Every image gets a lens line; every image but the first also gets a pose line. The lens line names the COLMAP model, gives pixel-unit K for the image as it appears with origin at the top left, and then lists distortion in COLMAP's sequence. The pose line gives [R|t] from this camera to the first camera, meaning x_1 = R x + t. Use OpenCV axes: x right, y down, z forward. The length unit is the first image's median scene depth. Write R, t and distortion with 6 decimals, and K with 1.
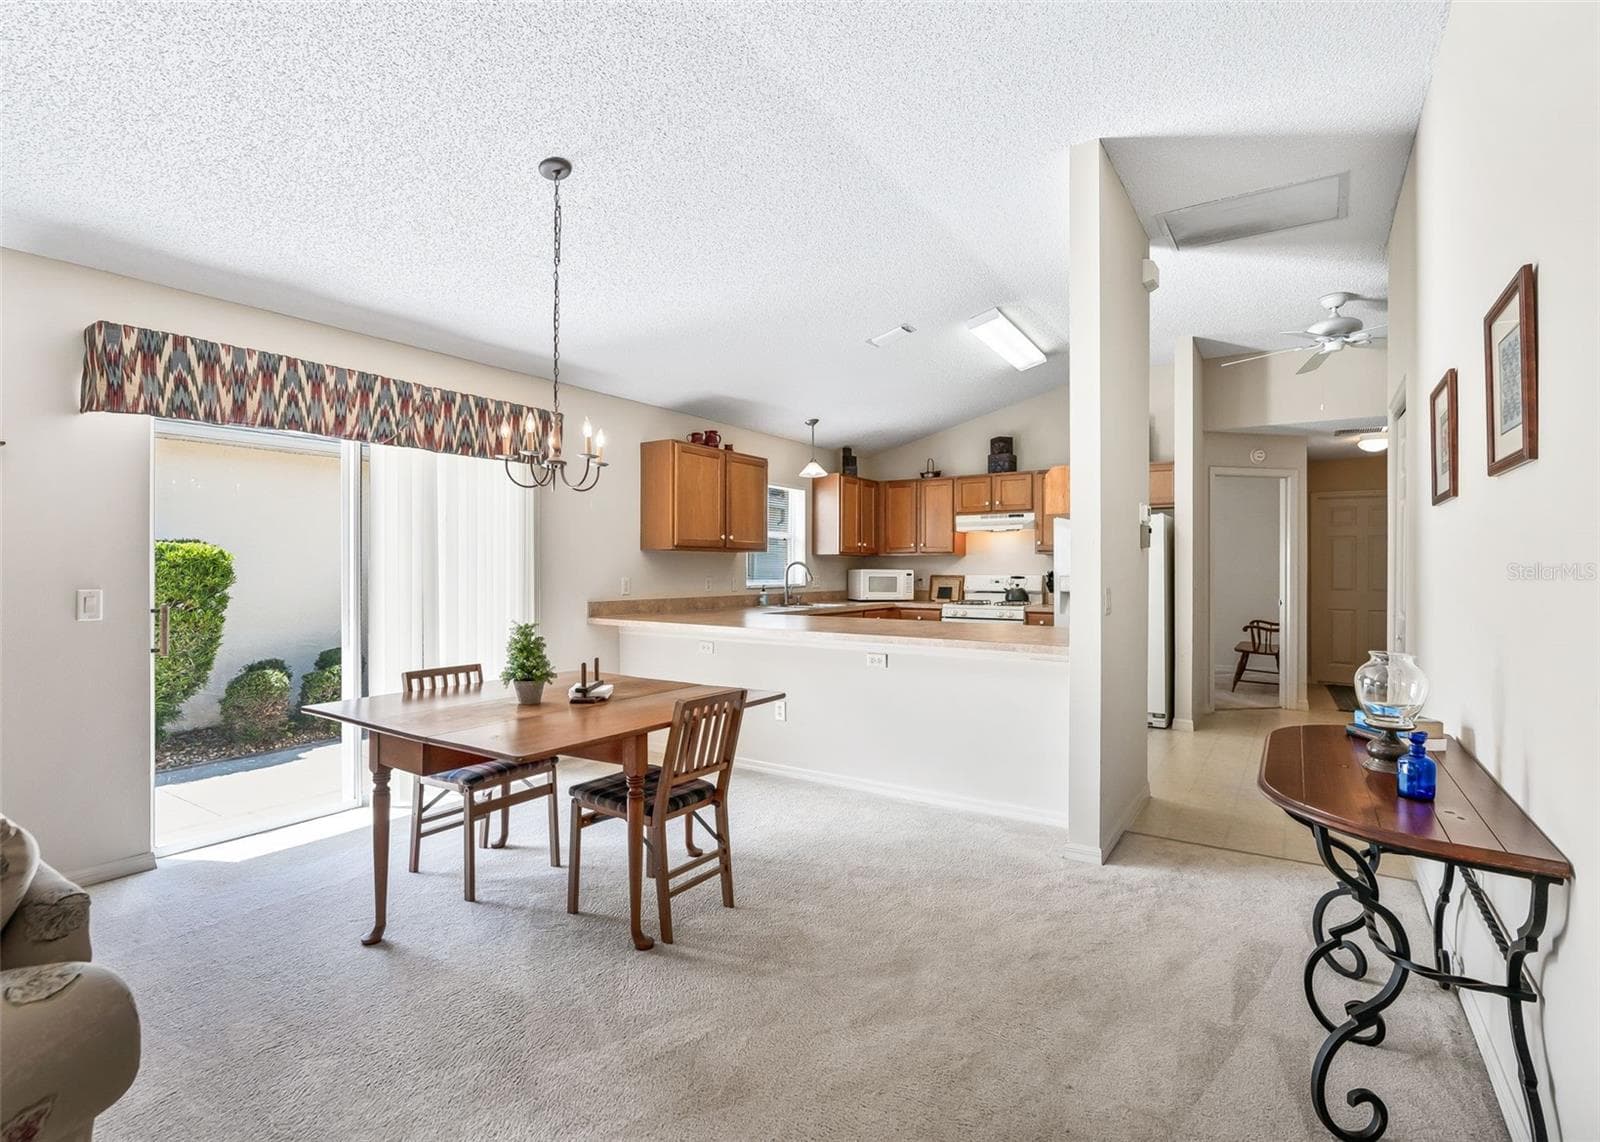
lens RADIAL K [[773.4, 0, 799.2], [0, 773.4, 562.8], [0, 0, 1]] dist [0.001891, 0.000075]
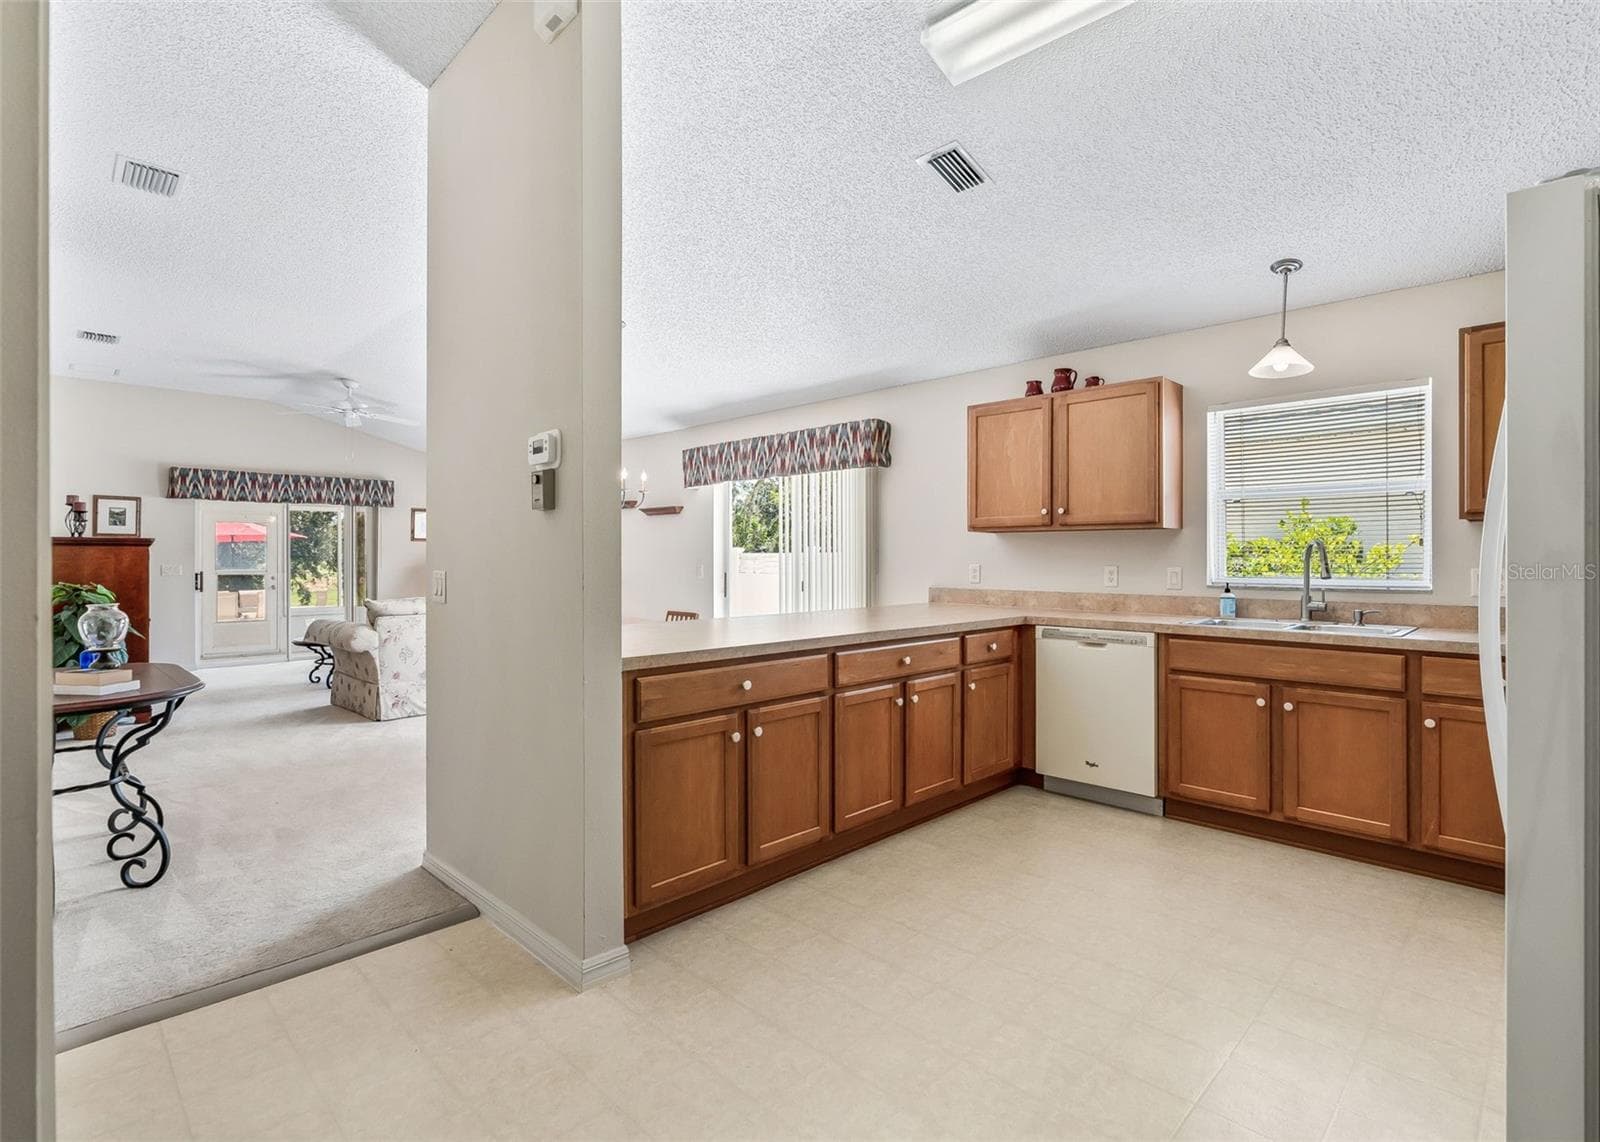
lens RADIAL K [[773.4, 0, 799.2], [0, 773.4, 562.8], [0, 0, 1]] dist [0.001891, 0.000075]
pose [[-0.200808, 0.003008, -0.979626, 0.545650], [0.003988, 0.999990, 0.002253, 0.010868], [0.979623, -0.003455, -0.200818, 0.737563]]
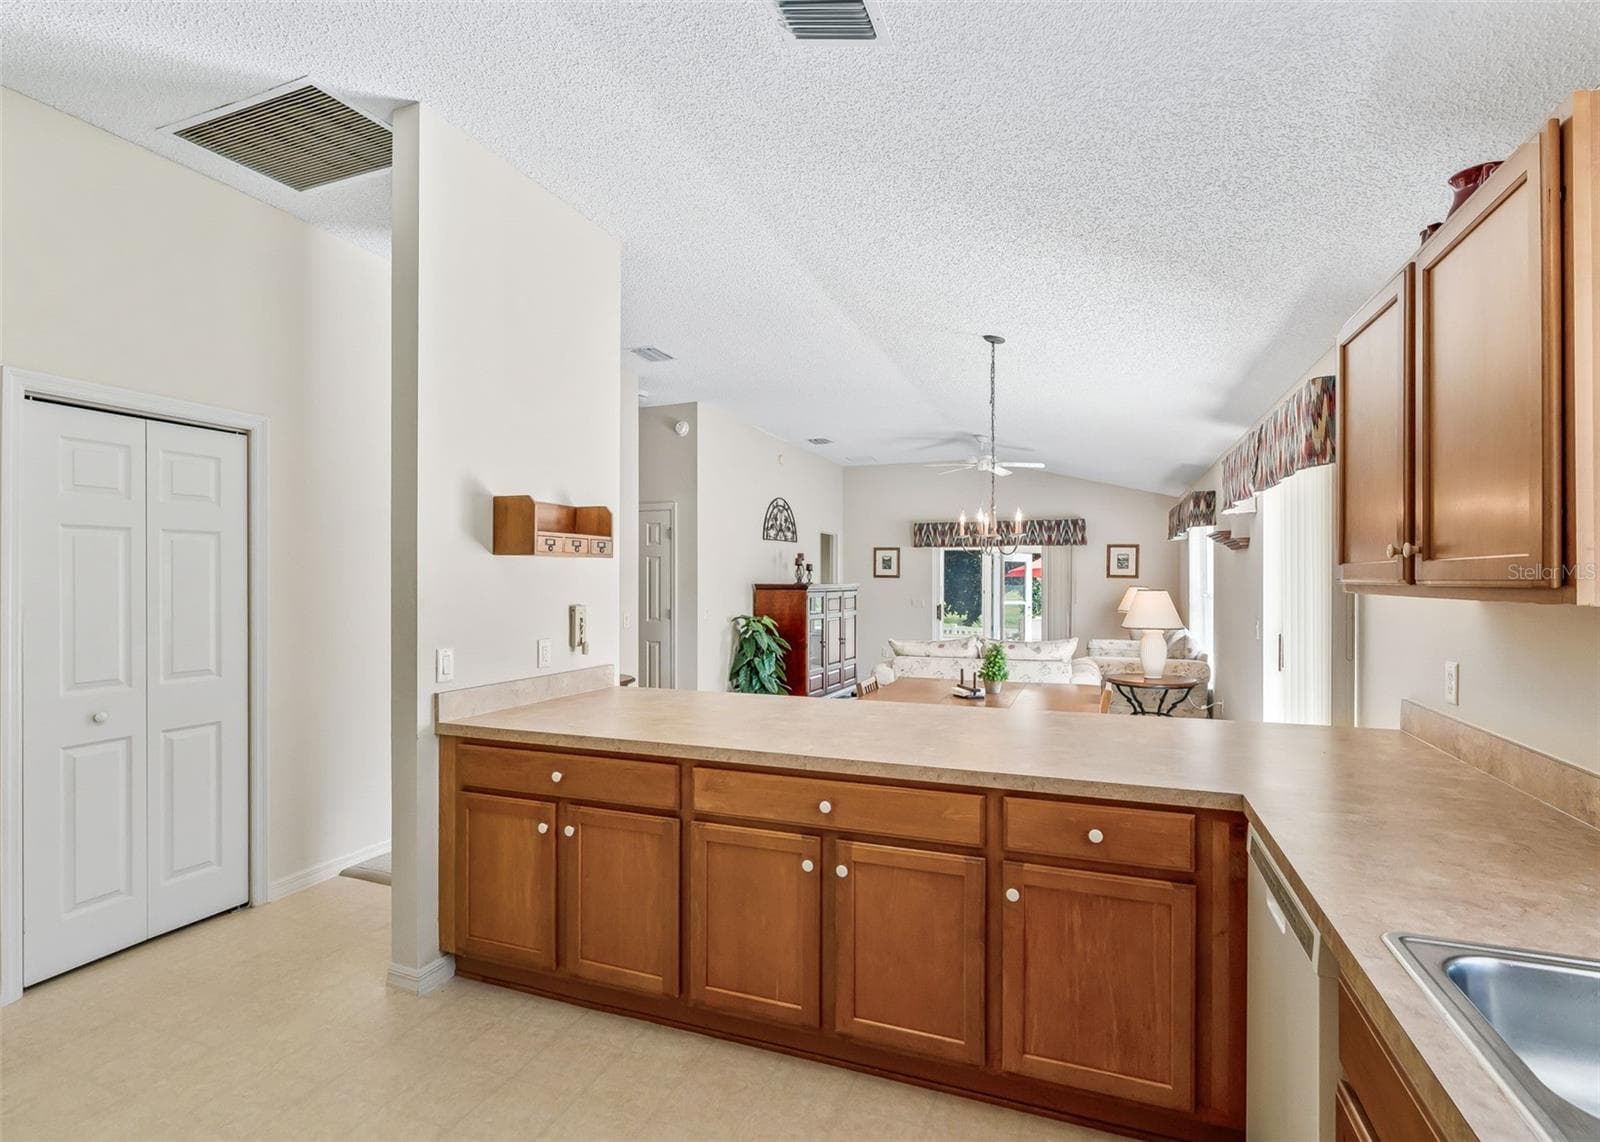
lens RADIAL K [[777.7, 0, 802.1], [0, 777.7, 582.1], [0, 0, 1]] dist [0.003715, 0.000914]
pose [[-0.976570, -0.003724, -0.215166, 0.154661], [-0.003811, 0.999993, -0.000010, -0.017362], [0.215164, 0.000811, -0.976577, 1.002349]]
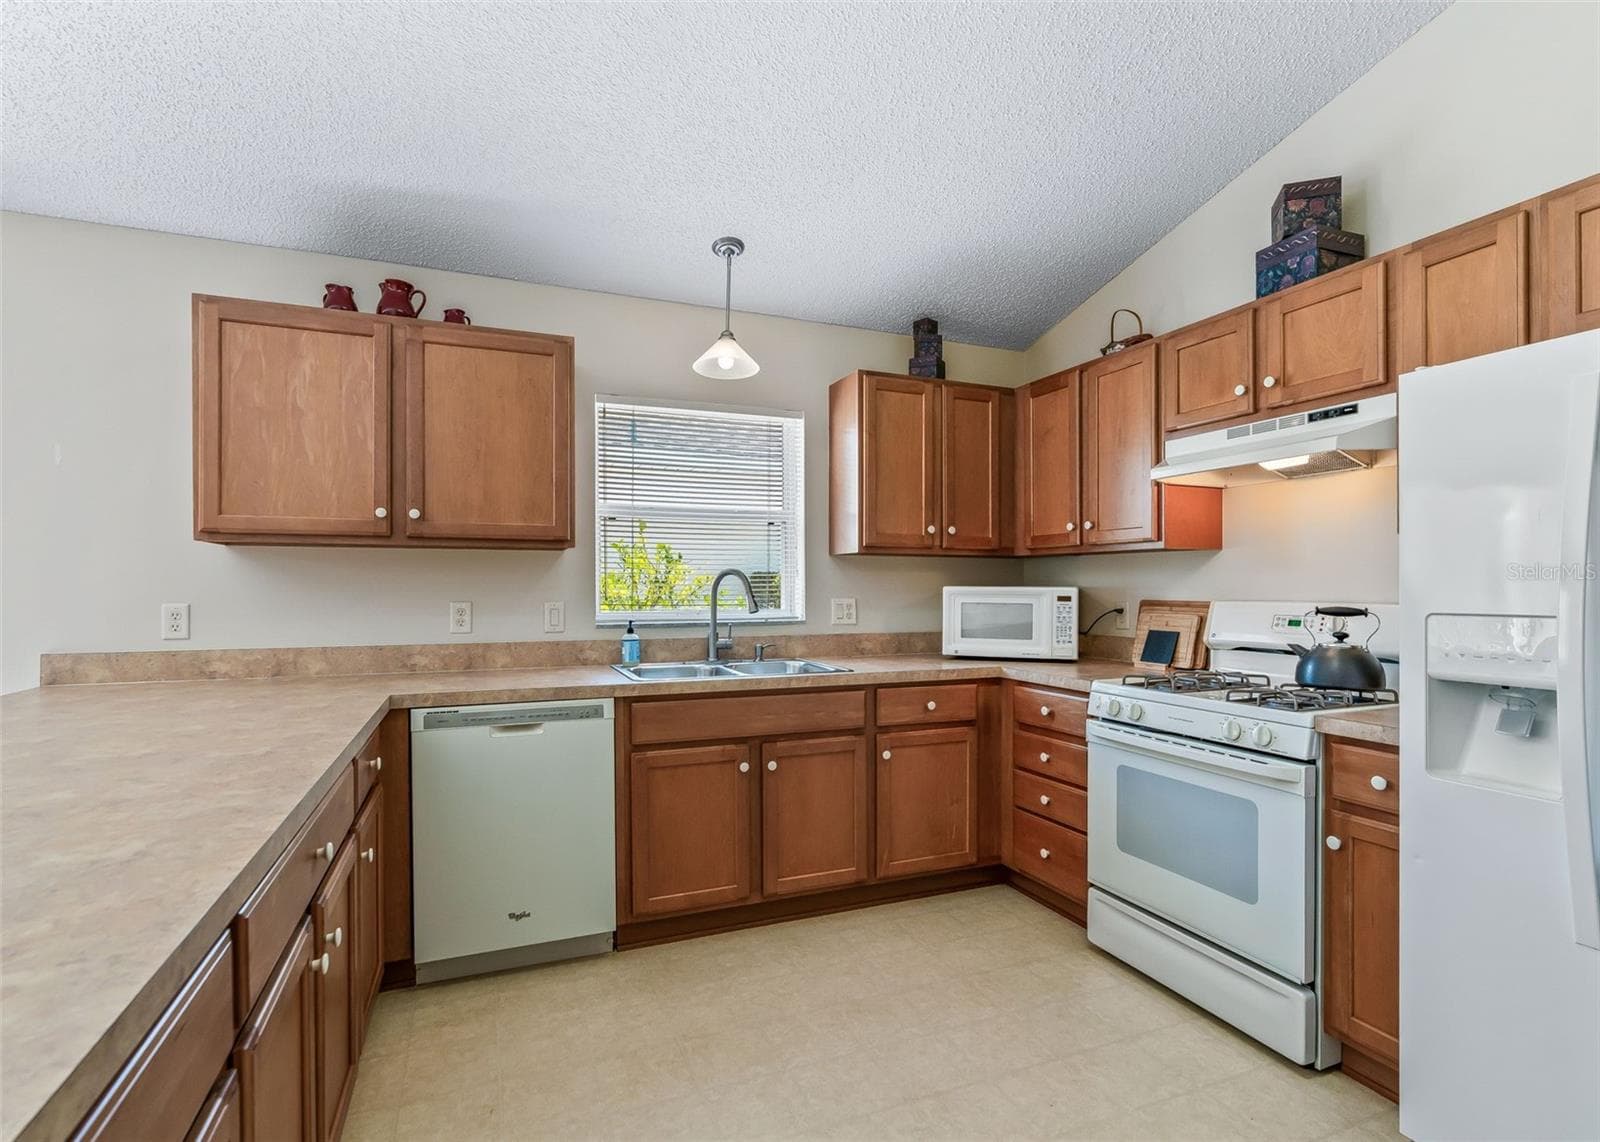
lens RADIAL K [[794.1, 0, 796.5], [0, 794.1, 586.5], [0, 0, 1]] dist [-0.001318, 0.000142]
pose [[0.824606, 0.000042, -0.565707, 0.281950], [0.005288, 0.999956, 0.007782, 0.005225], [0.565682, -0.009408, 0.824570, 0.611248]]
